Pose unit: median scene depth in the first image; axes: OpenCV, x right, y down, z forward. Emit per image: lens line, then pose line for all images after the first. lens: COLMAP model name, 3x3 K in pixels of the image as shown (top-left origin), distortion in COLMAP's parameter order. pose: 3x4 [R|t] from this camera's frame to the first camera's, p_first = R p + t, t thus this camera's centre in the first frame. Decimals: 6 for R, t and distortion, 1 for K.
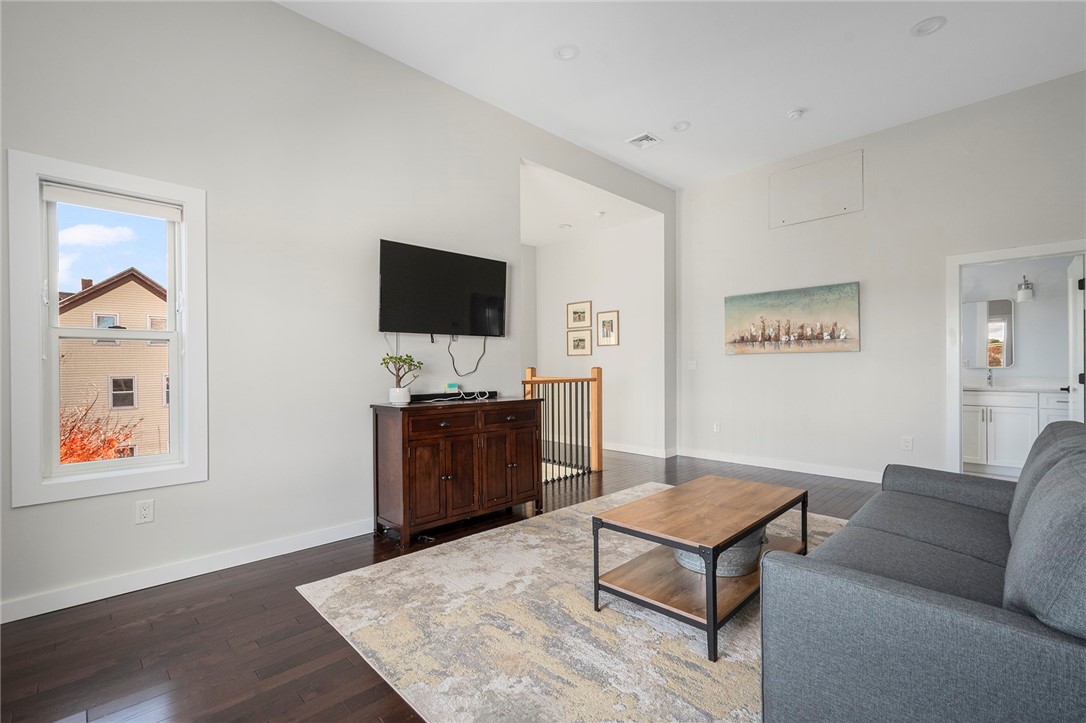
lens RADIAL K [[486.2, 0, 542.3], [0, 486.2, 361.0], [0, 0, 1]] dist [0.004941, -0.000610]
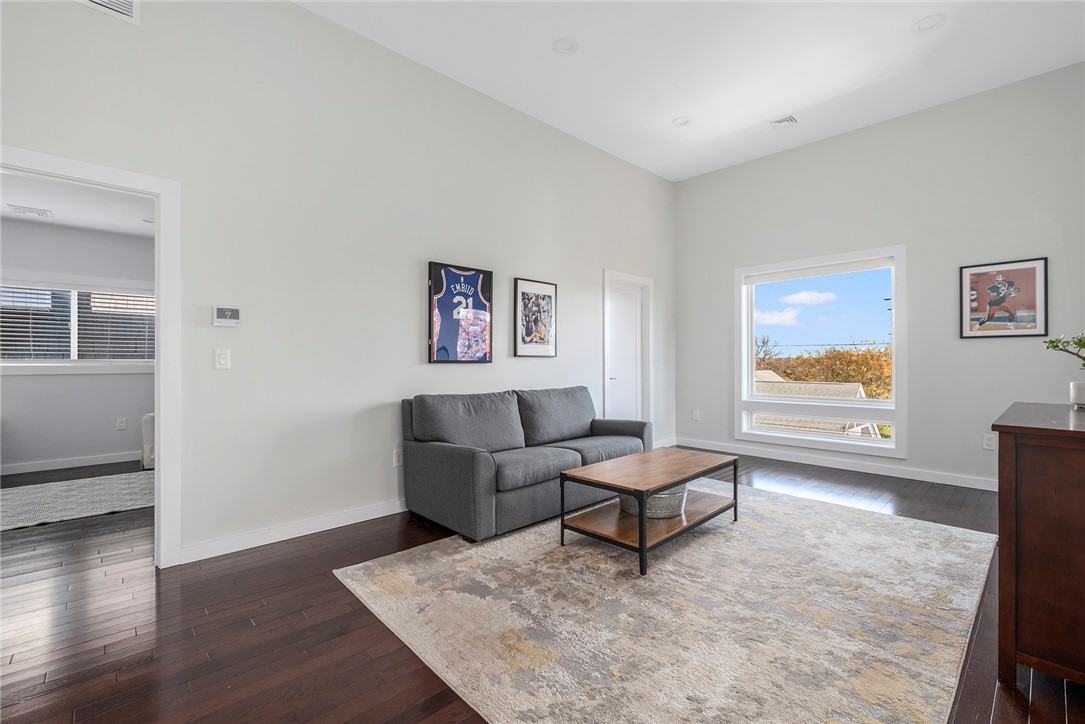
lens RADIAL K [[485.7, 0, 548.4], [0, 485.7, 361.3], [0, 0, 1]] dist [0.004941, -0.000610]
pose [[-0.999942, 0.005578, -0.009244, 0.590918], [0.005600, 0.999981, -0.002403, 0.032853], [0.009230, -0.002454, -0.999954, 2.121675]]
